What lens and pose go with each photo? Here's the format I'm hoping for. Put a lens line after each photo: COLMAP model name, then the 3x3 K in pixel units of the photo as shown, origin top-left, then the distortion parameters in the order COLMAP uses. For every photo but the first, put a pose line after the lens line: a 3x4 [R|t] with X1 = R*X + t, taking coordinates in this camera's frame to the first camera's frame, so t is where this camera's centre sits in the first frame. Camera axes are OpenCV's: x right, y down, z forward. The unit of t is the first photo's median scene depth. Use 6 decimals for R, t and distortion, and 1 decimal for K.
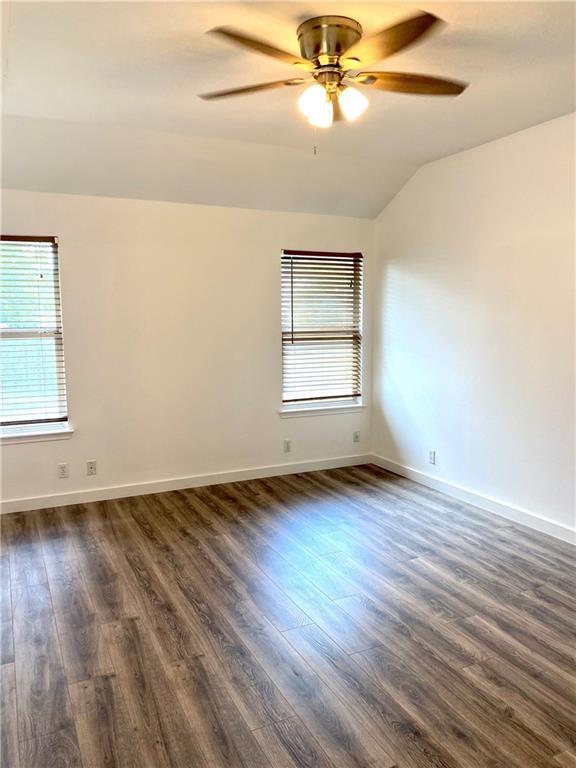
lens RADIAL K [[593.2, 0, 287.6], [0, 593.2, 383.7], [0, 0, 1]] dist [0.011355, -0.014186]
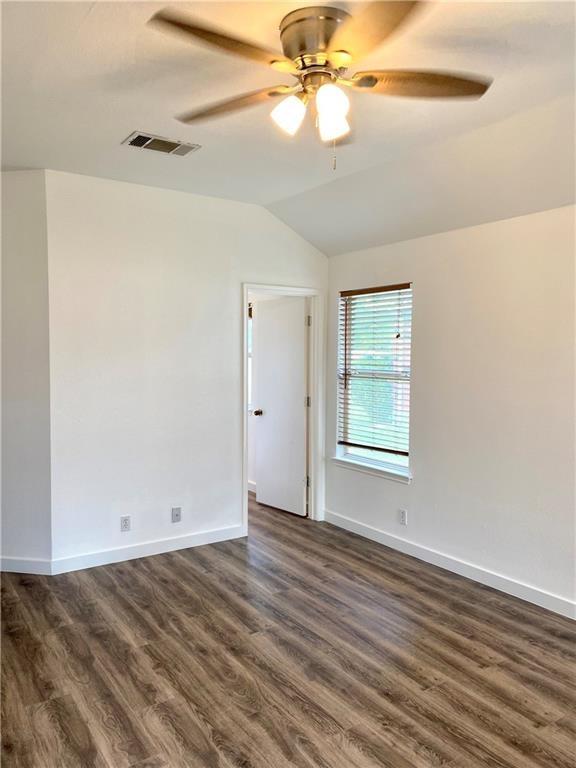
lens RADIAL K [[593.2, 0, 288.7], [0, 593.2, 384.1], [0, 0, 1]] dist [0.011355, -0.014186]
pose [[-0.990656, 0.008217, -0.136134, 0.233316], [-0.015983, 0.984310, 0.175724, -0.253204], [0.135442, 0.176258, -0.974981, 1.961079]]
